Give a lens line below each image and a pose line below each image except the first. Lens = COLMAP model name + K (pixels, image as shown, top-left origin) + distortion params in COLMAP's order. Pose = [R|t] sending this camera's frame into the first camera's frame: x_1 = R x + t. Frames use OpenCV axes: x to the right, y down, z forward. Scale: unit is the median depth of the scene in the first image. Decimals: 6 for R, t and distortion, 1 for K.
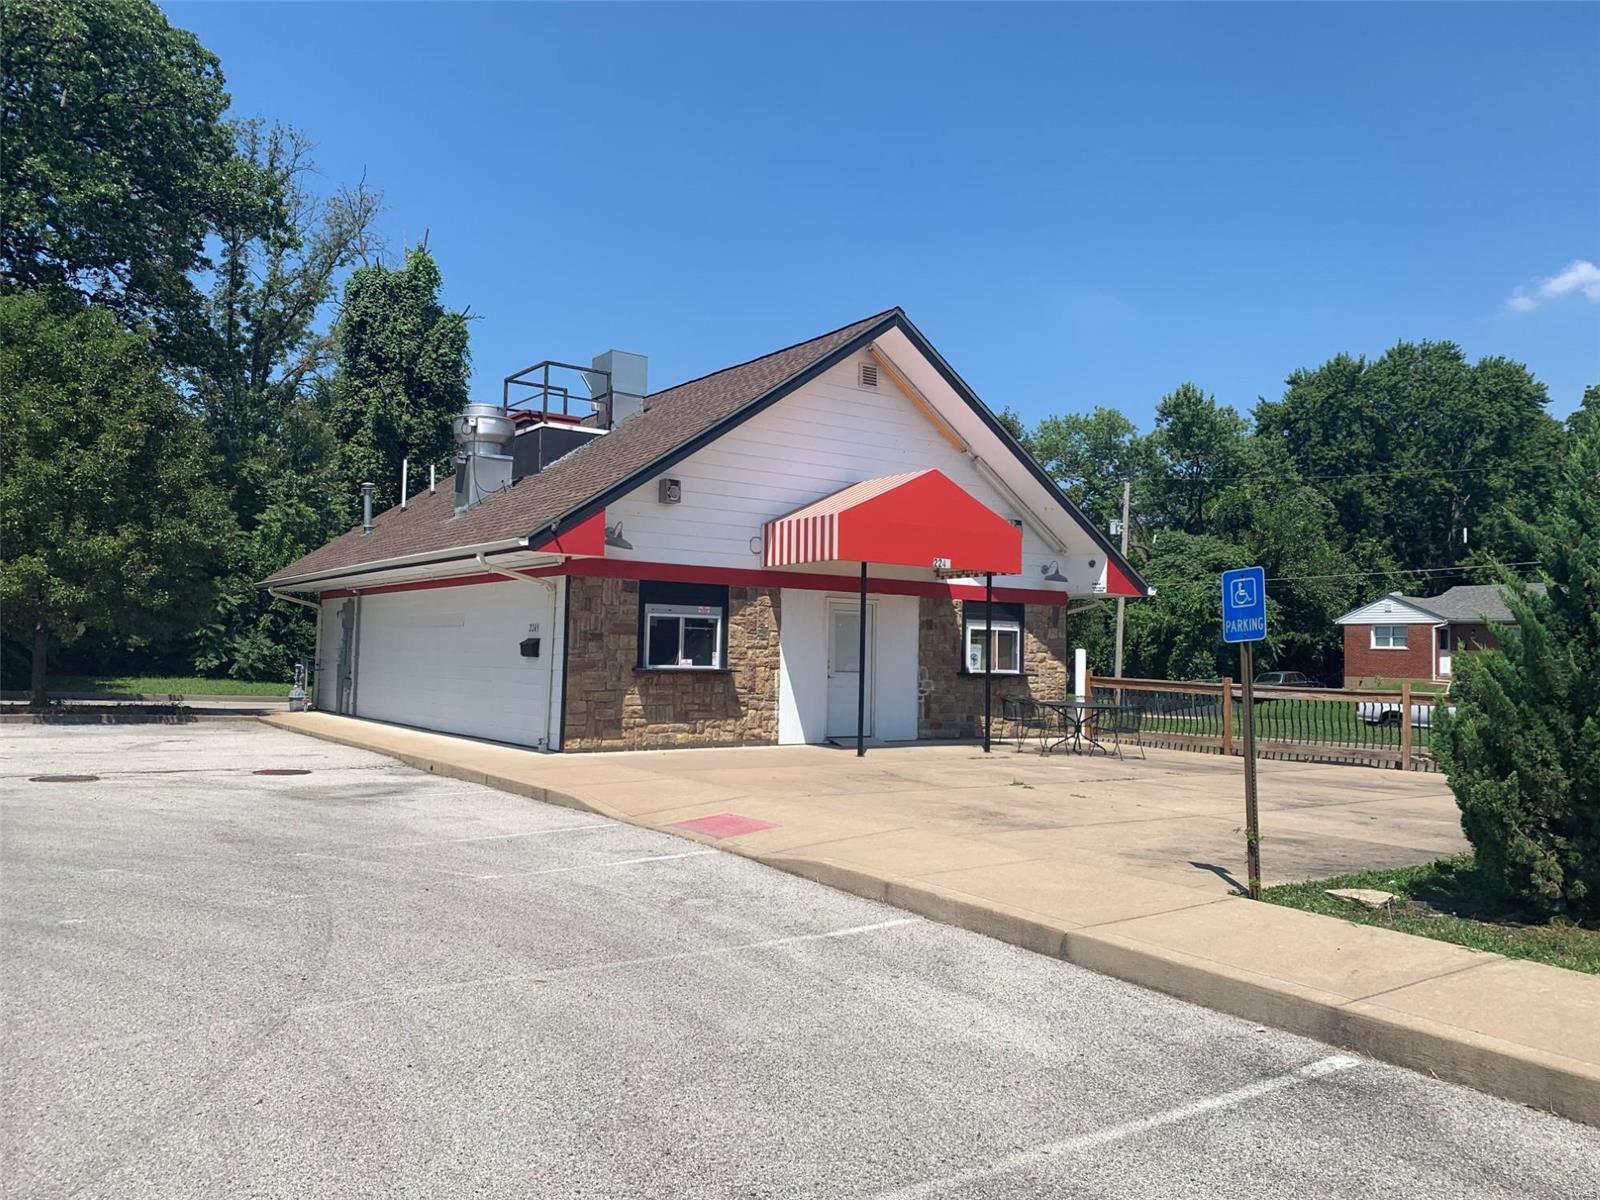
lens RADIAL K [[1223.9, 0, 797.1], [0, 1223.9, 599.9], [0, 0, 1]] dist [0.015488, -0.026130]
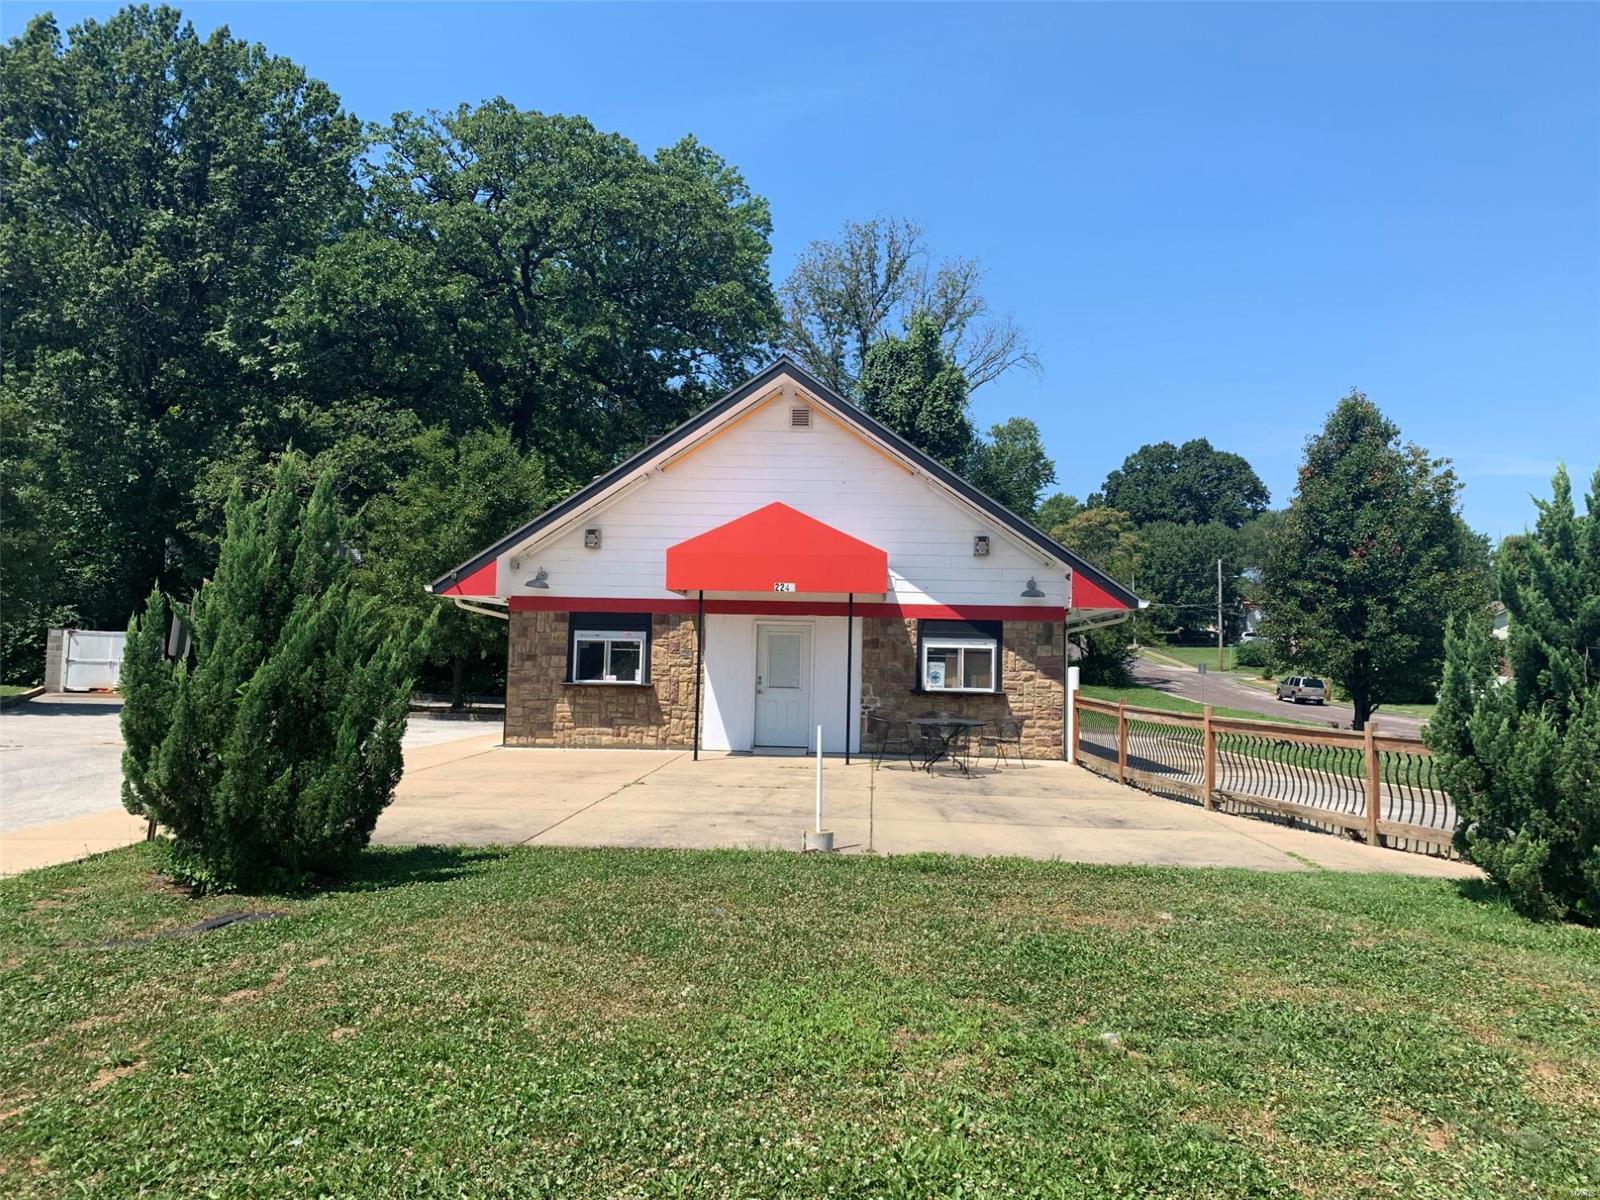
lens RADIAL K [[1223.9, 0, 812.2], [0, 1223.9, 596.3], [0, 0, 1]] dist [0.015488, -0.026130]
pose [[0.791411, -0.039061, -0.610035, 0.772331], [0.023932, 0.999171, -0.032931, 0.014155], [0.610815, 0.011462, 0.791690, 0.149586]]
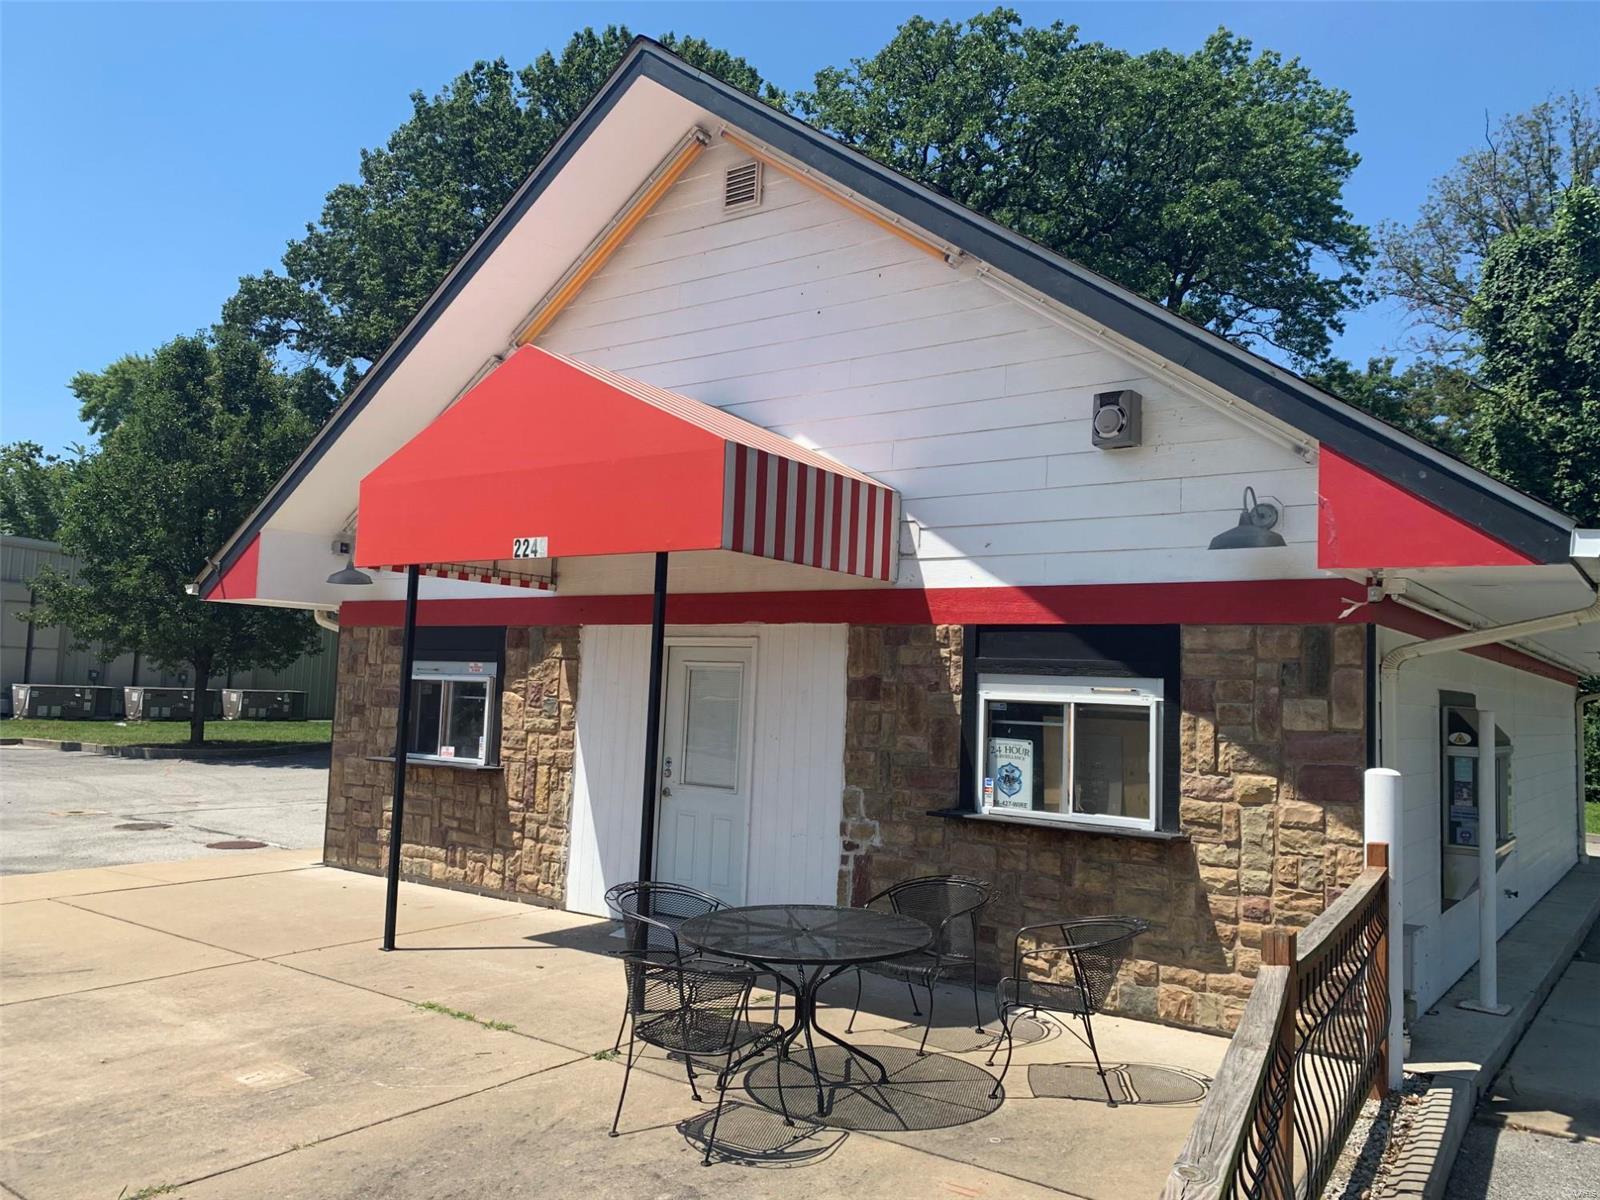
lens RADIAL K [[1223.9, 0, 809.7], [0, 1223.9, 586.7], [0, 0, 1]] dist [0.015488, -0.026130]
pose [[0.328107, -0.091707, -0.940179, 0.550652], [0.015495, 0.995665, -0.091711, 0.025740], [0.944514, 0.015523, 0.328105, 0.917815]]
